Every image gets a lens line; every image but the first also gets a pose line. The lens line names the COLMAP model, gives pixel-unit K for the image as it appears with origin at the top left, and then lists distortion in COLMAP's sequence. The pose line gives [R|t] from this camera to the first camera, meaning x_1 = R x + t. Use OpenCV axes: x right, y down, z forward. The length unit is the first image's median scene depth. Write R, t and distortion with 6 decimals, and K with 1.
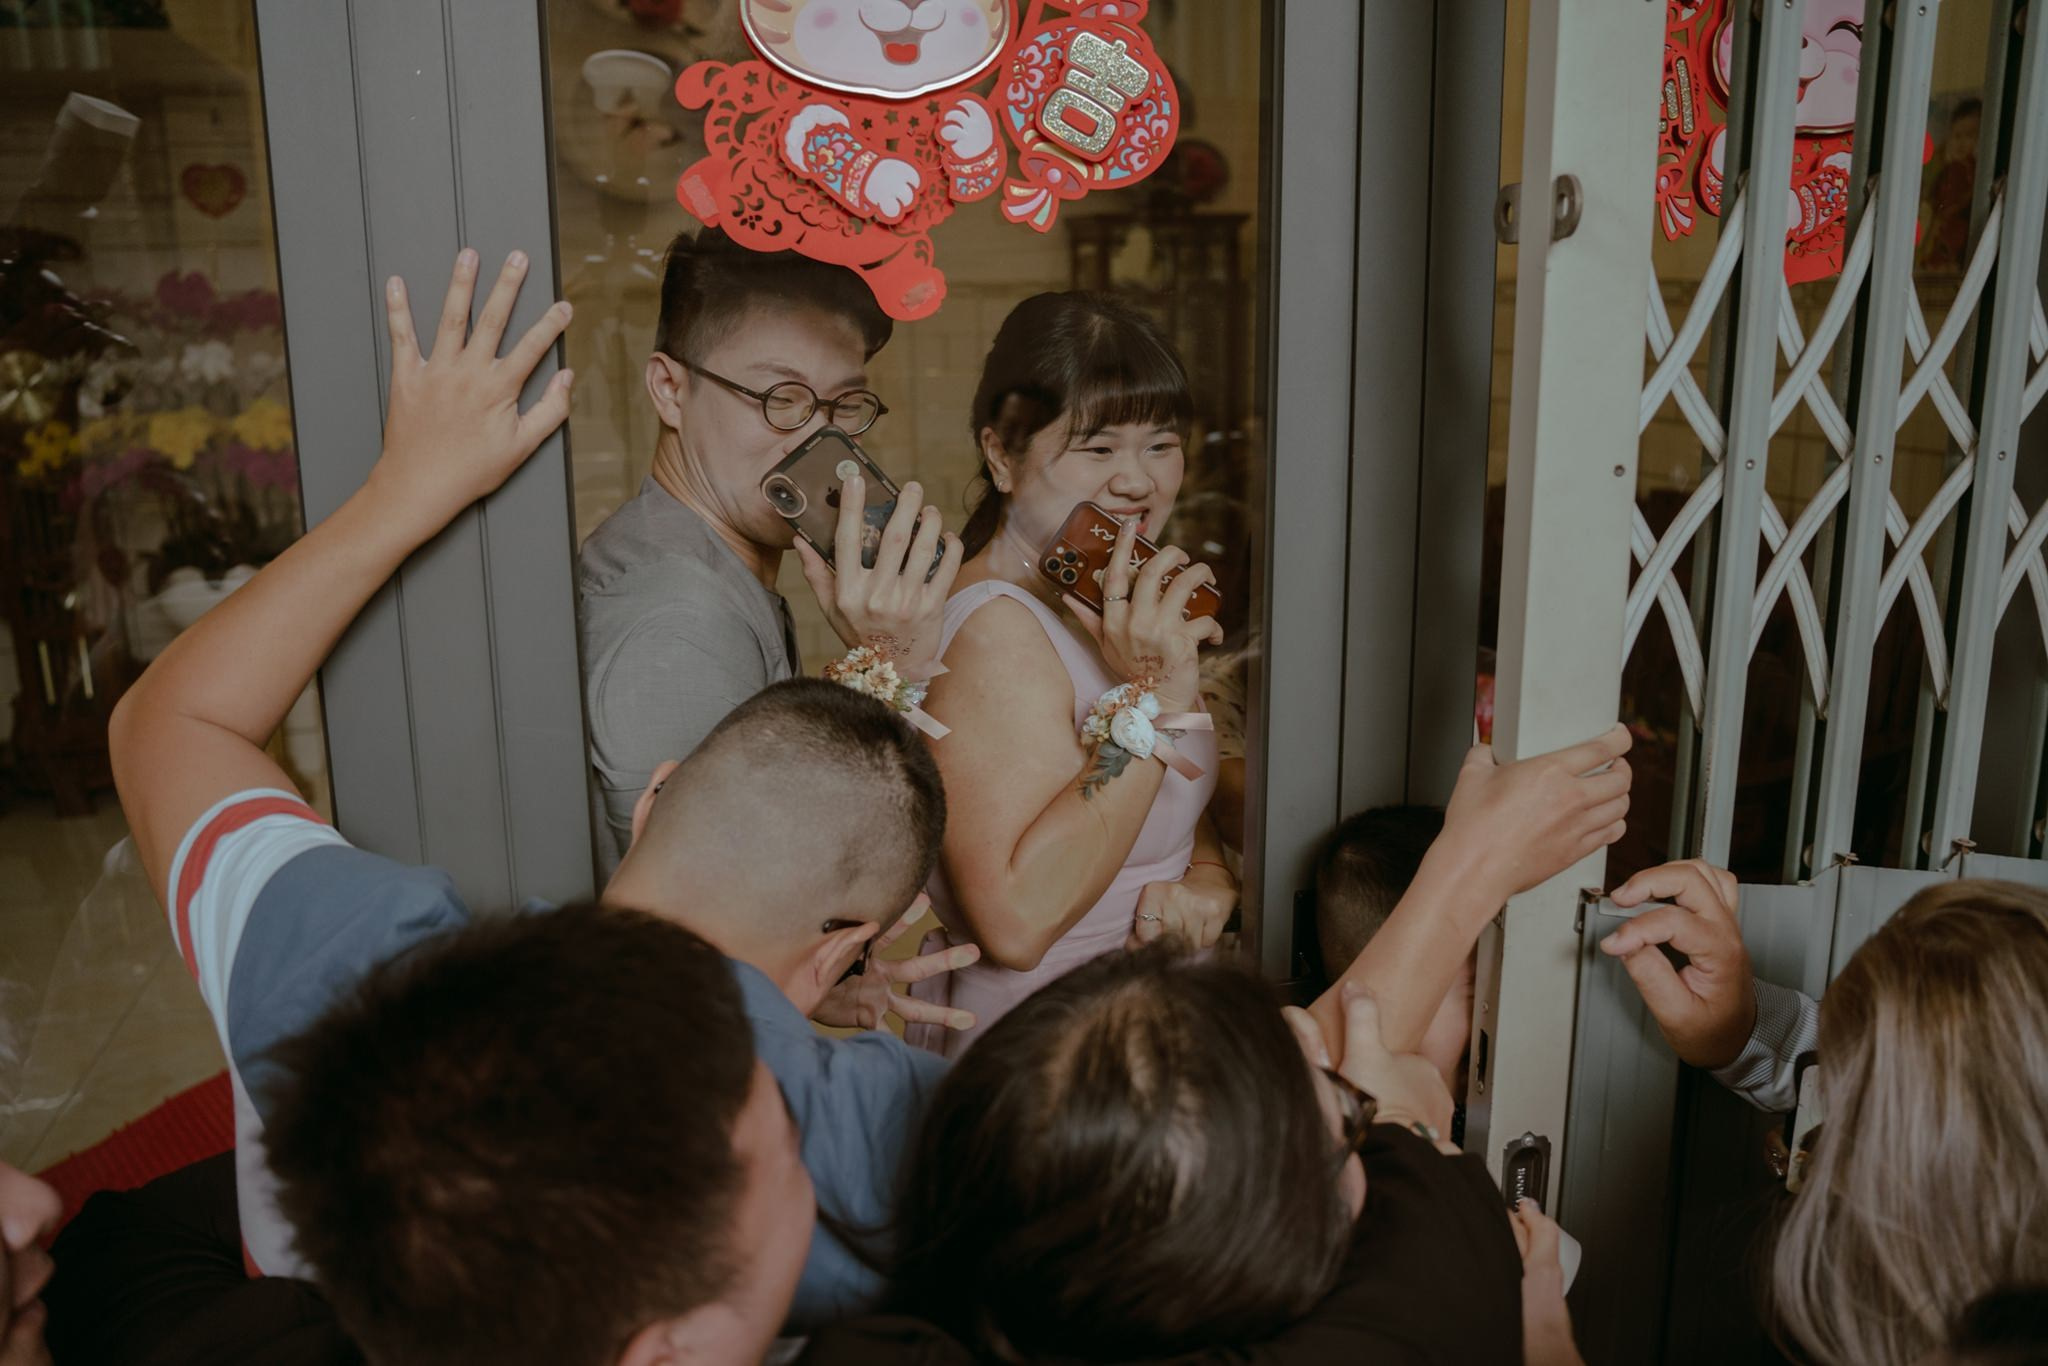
lens RADIAL K [[1743.2, 0, 1026.3], [0, 1743.2, 693.9], [0, 0, 1]] dist [-0.013265, 0.052582]
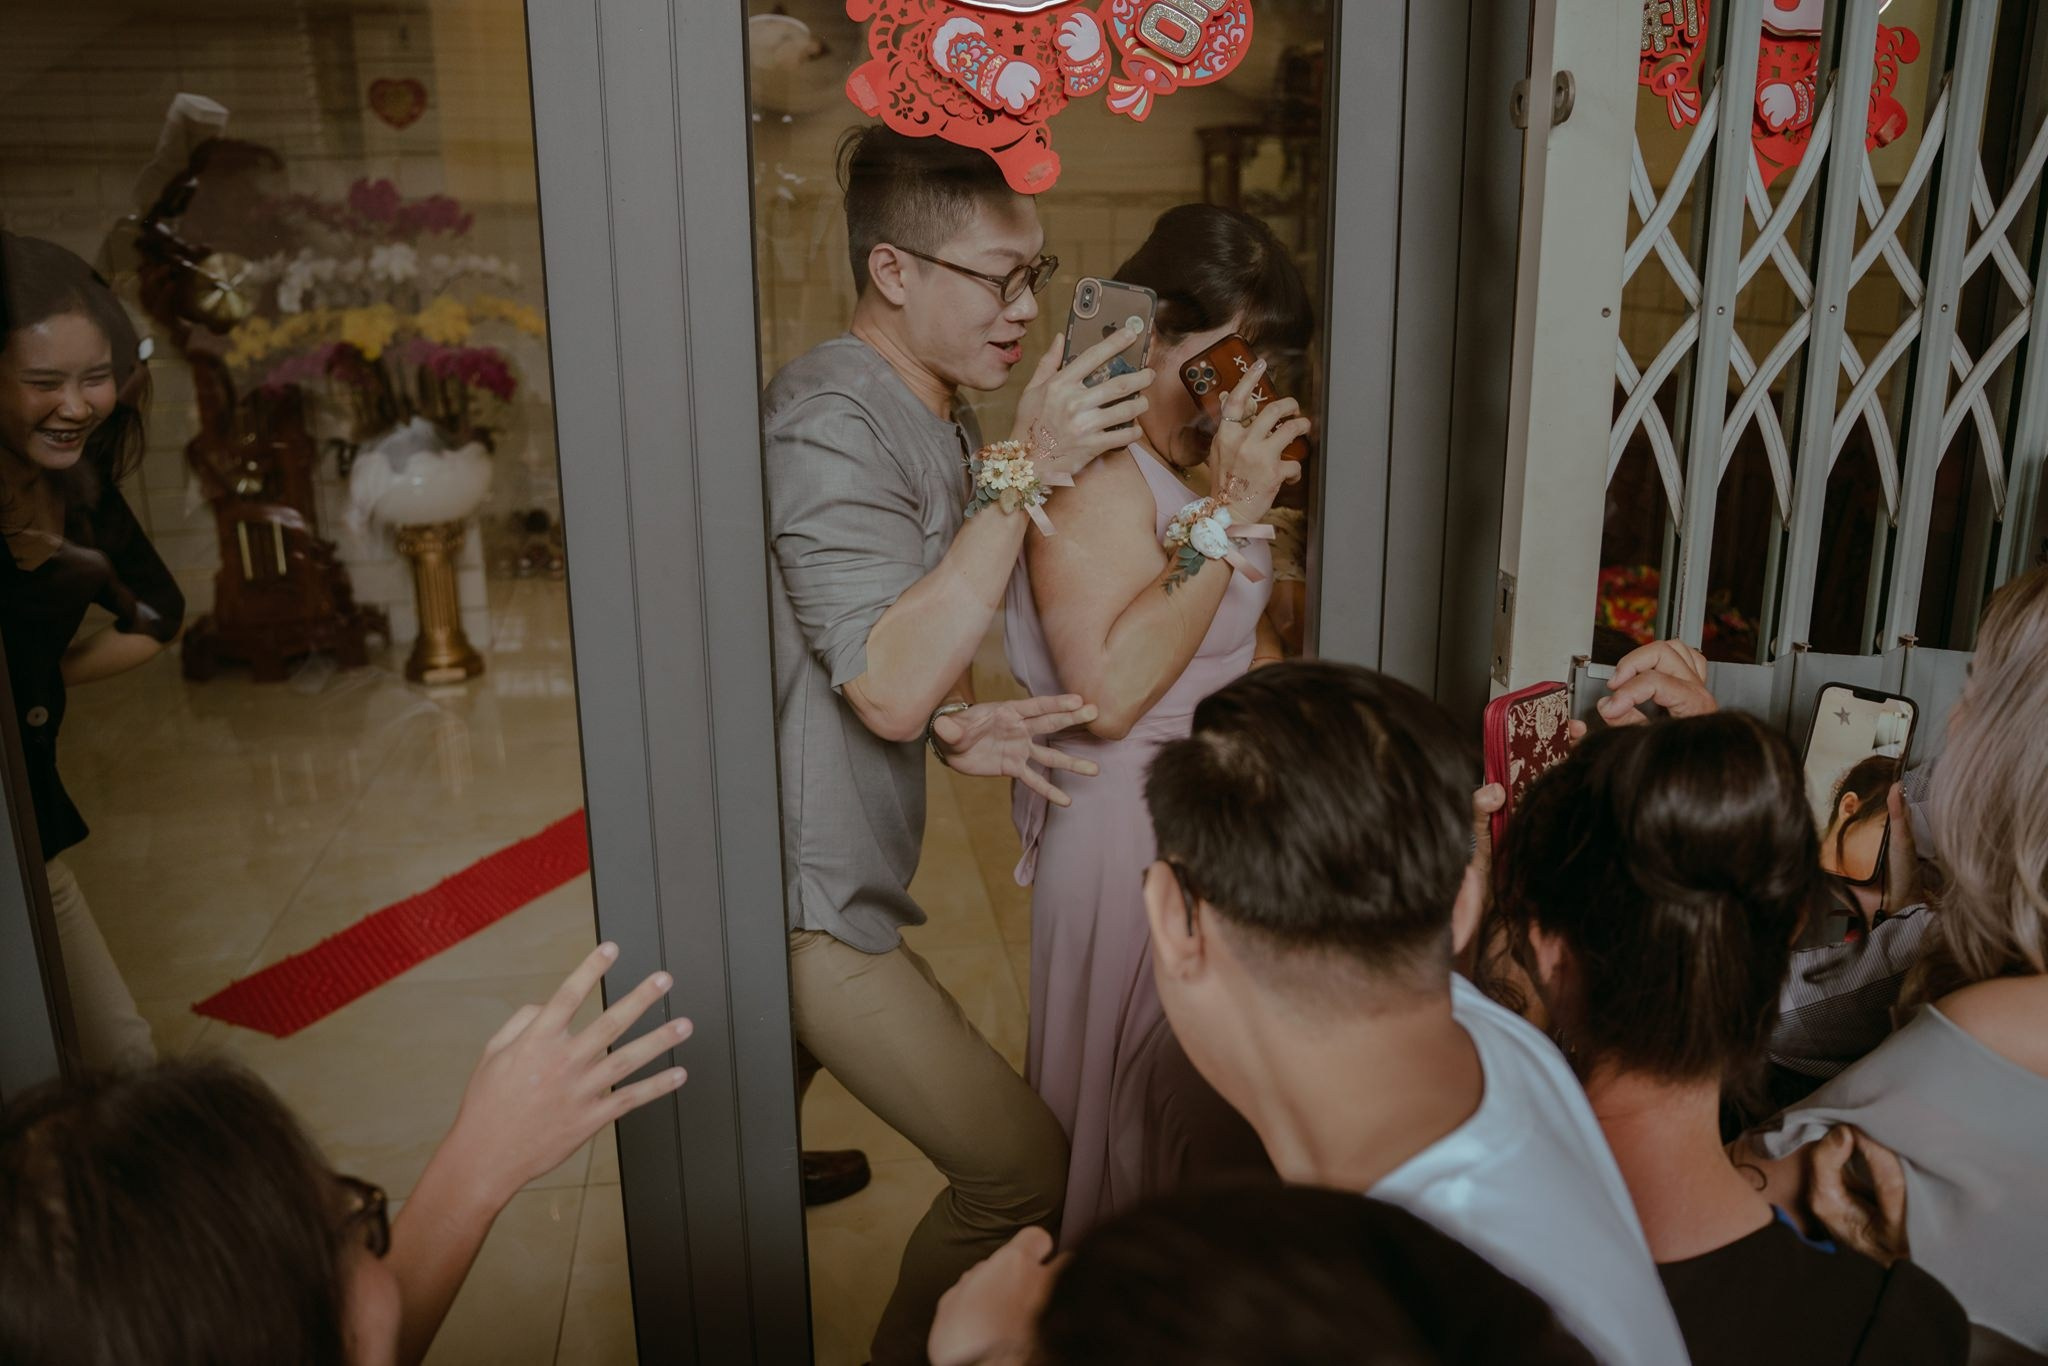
lens RADIAL K [[1839.4, 0, 1033.1], [0, 1839.4, 677.7], [0, 0, 1]] dist [0.031262, -0.037380]
pose [[0.997111, 0.019712, -0.073361, 0.038030], [-0.018495, 0.999681, 0.017227, 0.106723], [0.073677, -0.015820, 0.997157, -0.310421]]
